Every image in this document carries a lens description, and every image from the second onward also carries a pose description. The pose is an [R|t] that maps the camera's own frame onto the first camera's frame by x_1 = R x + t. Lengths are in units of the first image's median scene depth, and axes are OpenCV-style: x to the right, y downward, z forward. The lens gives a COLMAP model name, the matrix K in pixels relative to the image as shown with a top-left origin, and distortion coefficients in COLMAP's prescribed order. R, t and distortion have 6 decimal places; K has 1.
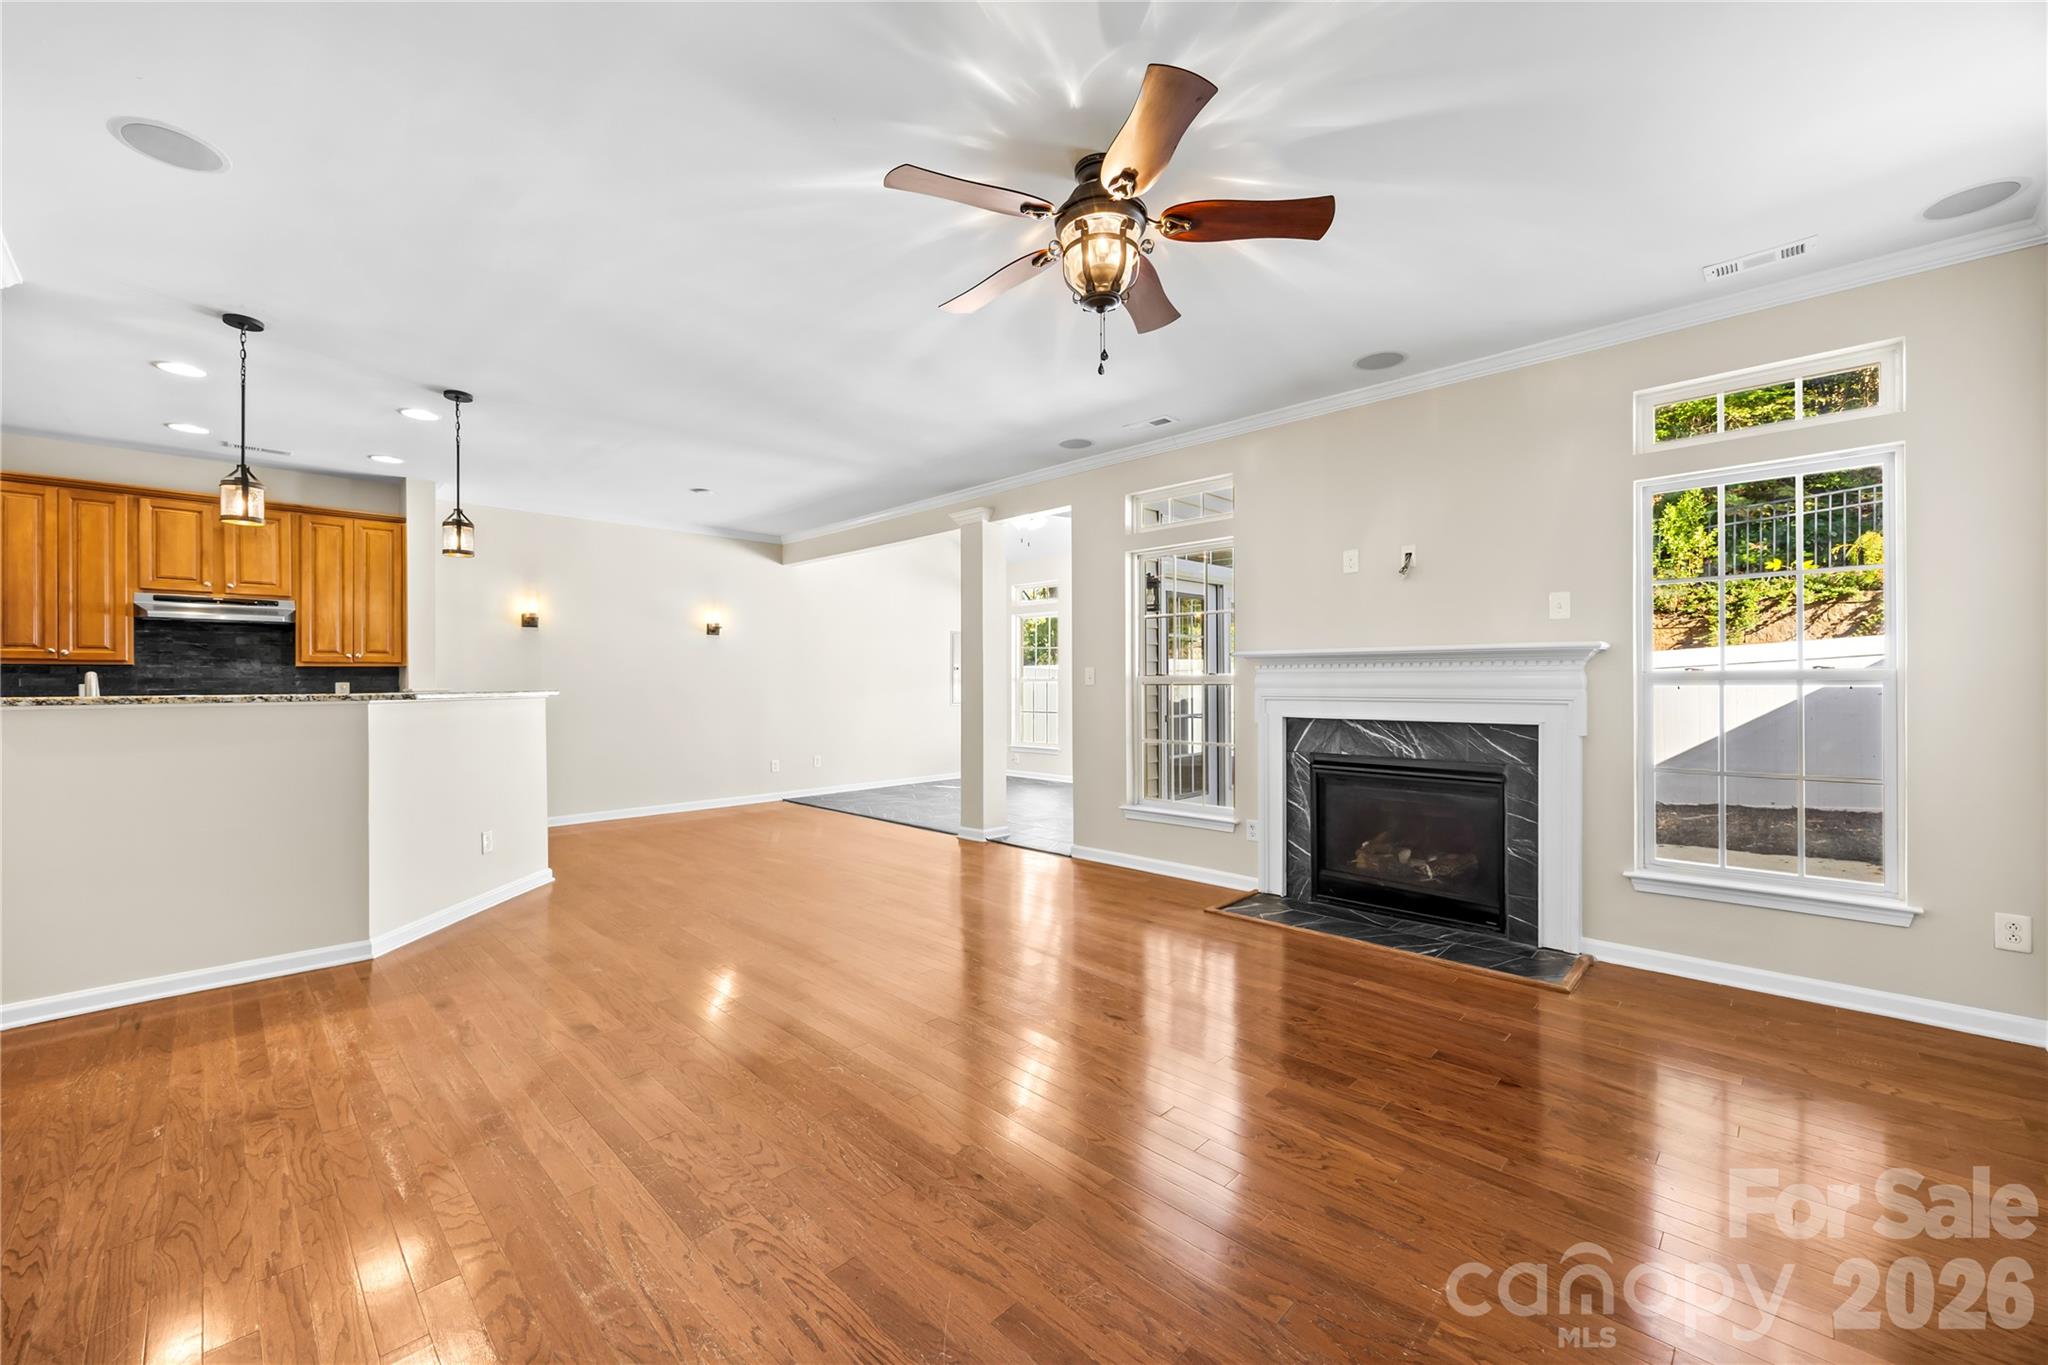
lens RADIAL K [[807.8, 0, 1017.5], [0, 807.8, 684.9], [0, 0, 1]] dist [0.001258, 0.000201]
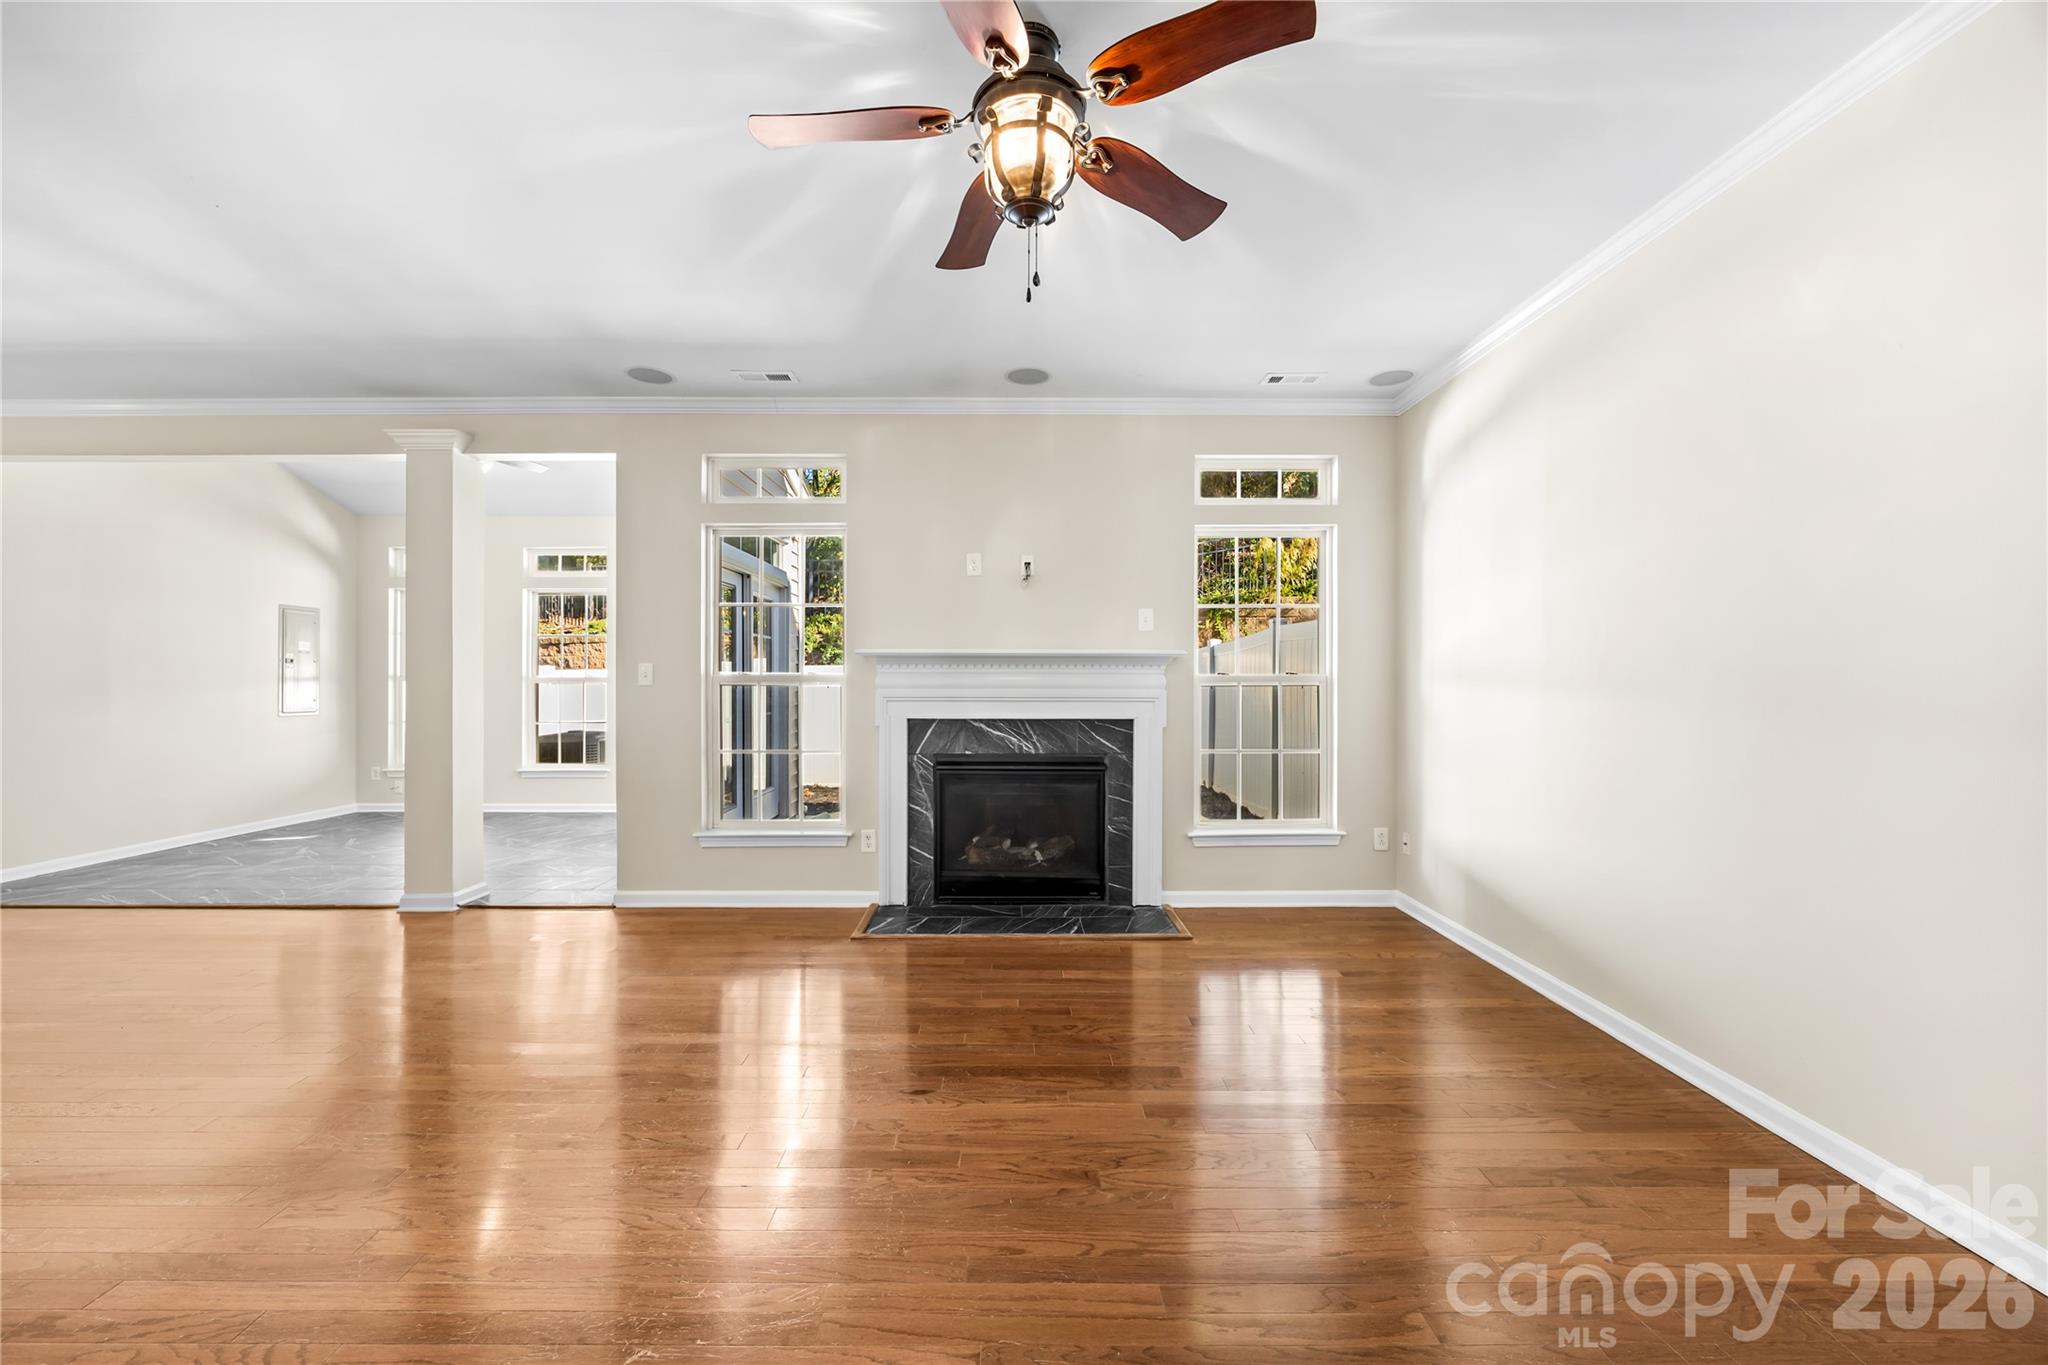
lens RADIAL K [[796.6, 0, 1015.9], [0, 796.6, 684.2], [0, 0, 1]] dist [-0.002123, 0.000246]
pose [[0.711586, 0.000871, 0.702598, -0.261855], [-0.001124, 0.999999, -0.000102, -0.001395], [-0.702598, -0.000717, 0.711587, 0.250087]]
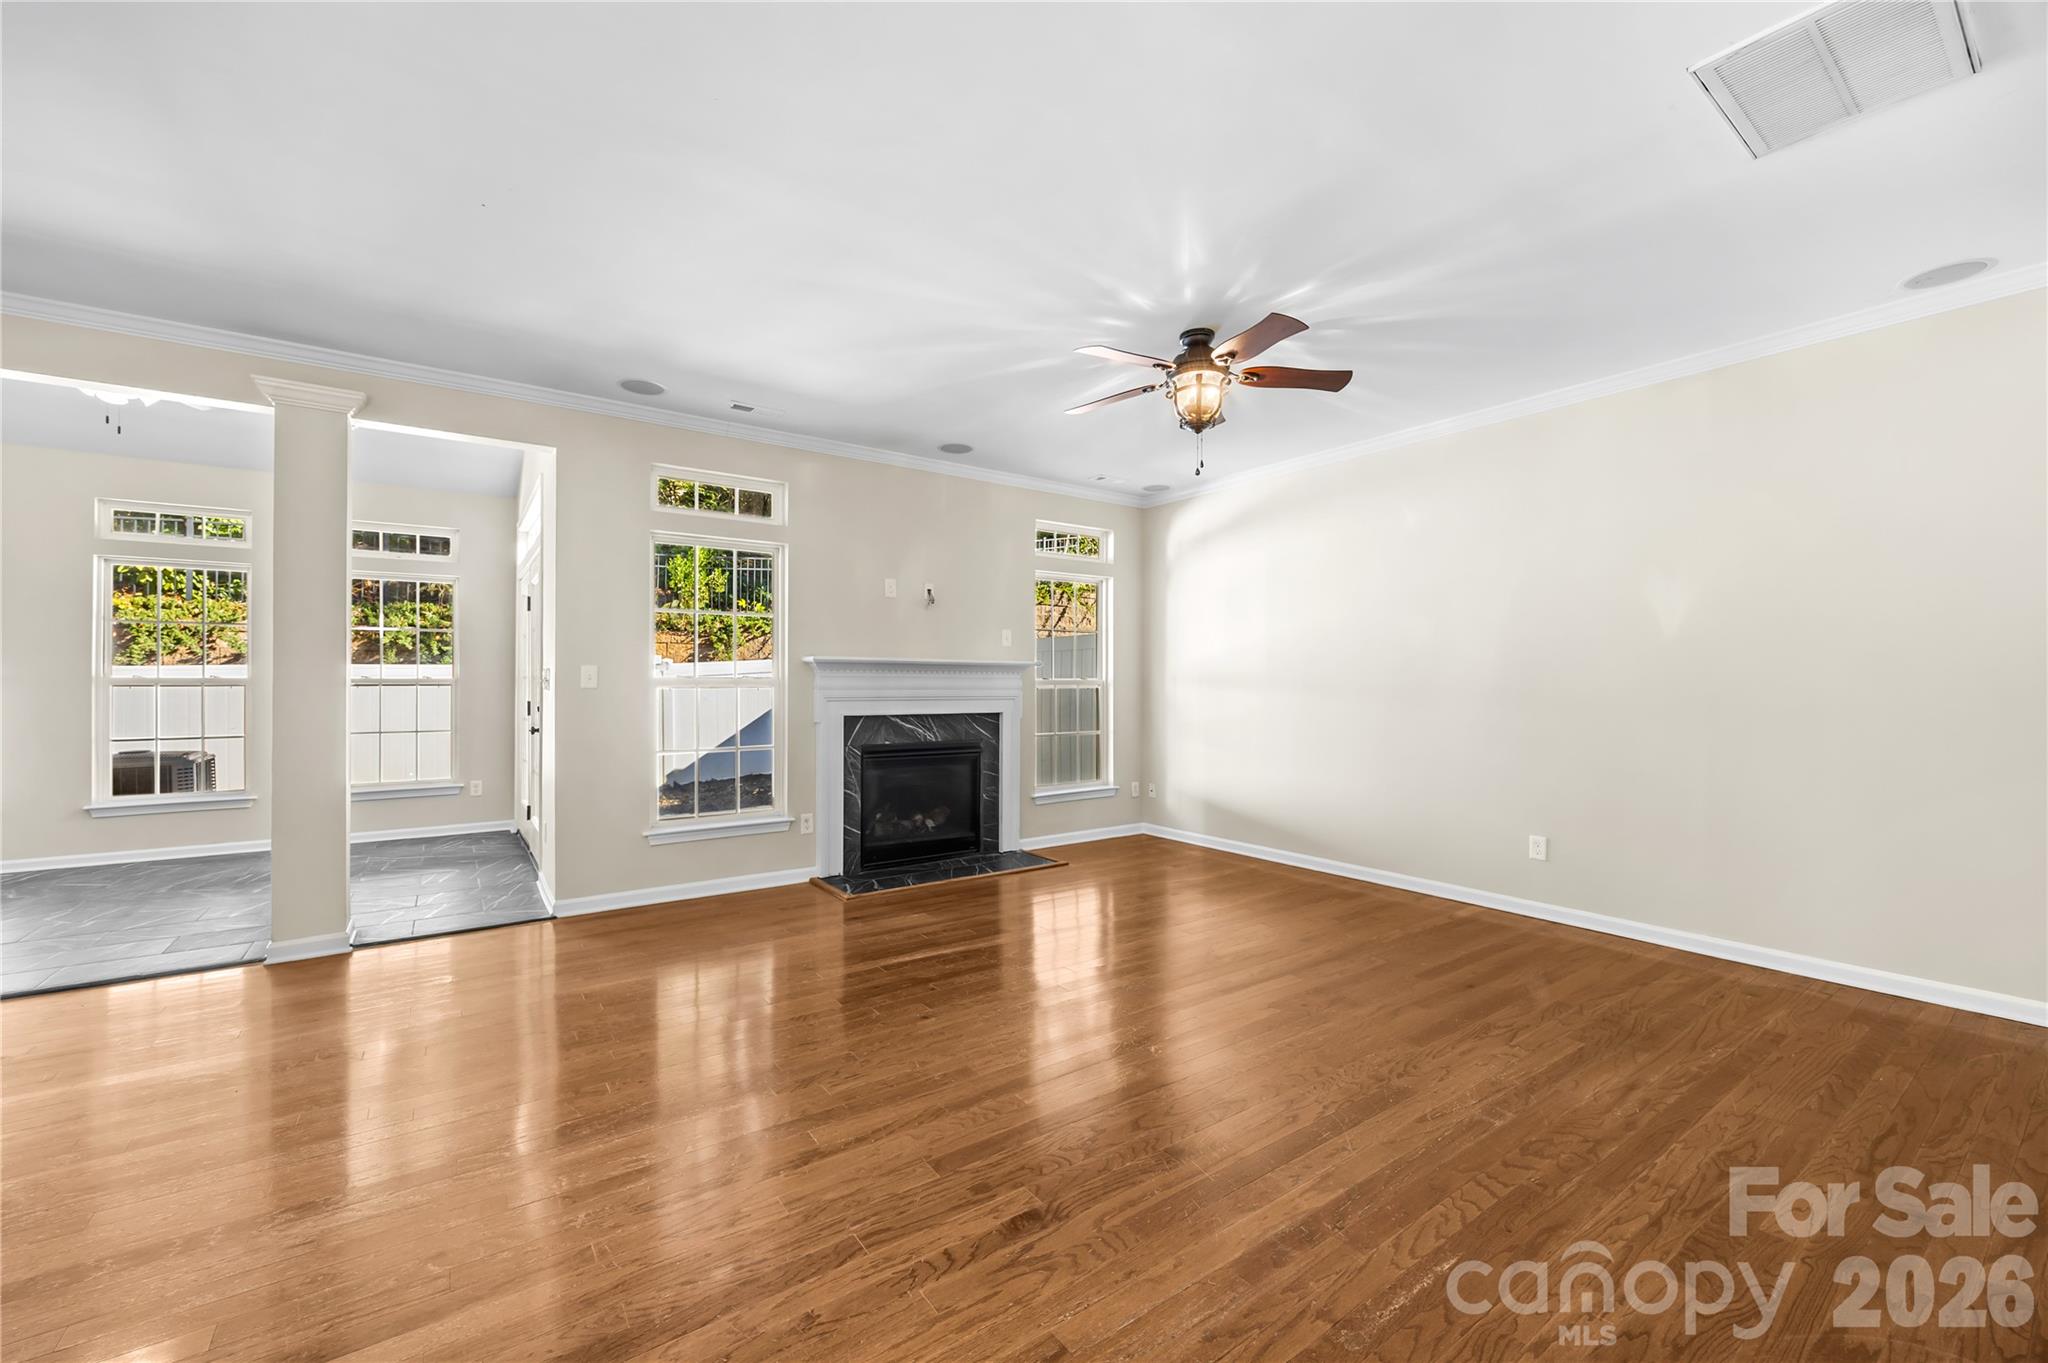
lens RADIAL K [[811.6, 0, 1009.1], [0, 811.6, 683.5], [0, 0, 1]] dist [-0.001494, -0.000084]
pose [[0.182992, 0.005006, 0.983102, -0.794406], [0.000355, 0.999987, -0.005158, 0.000868], [-0.983114, 0.001292, 0.182988, 0.602572]]
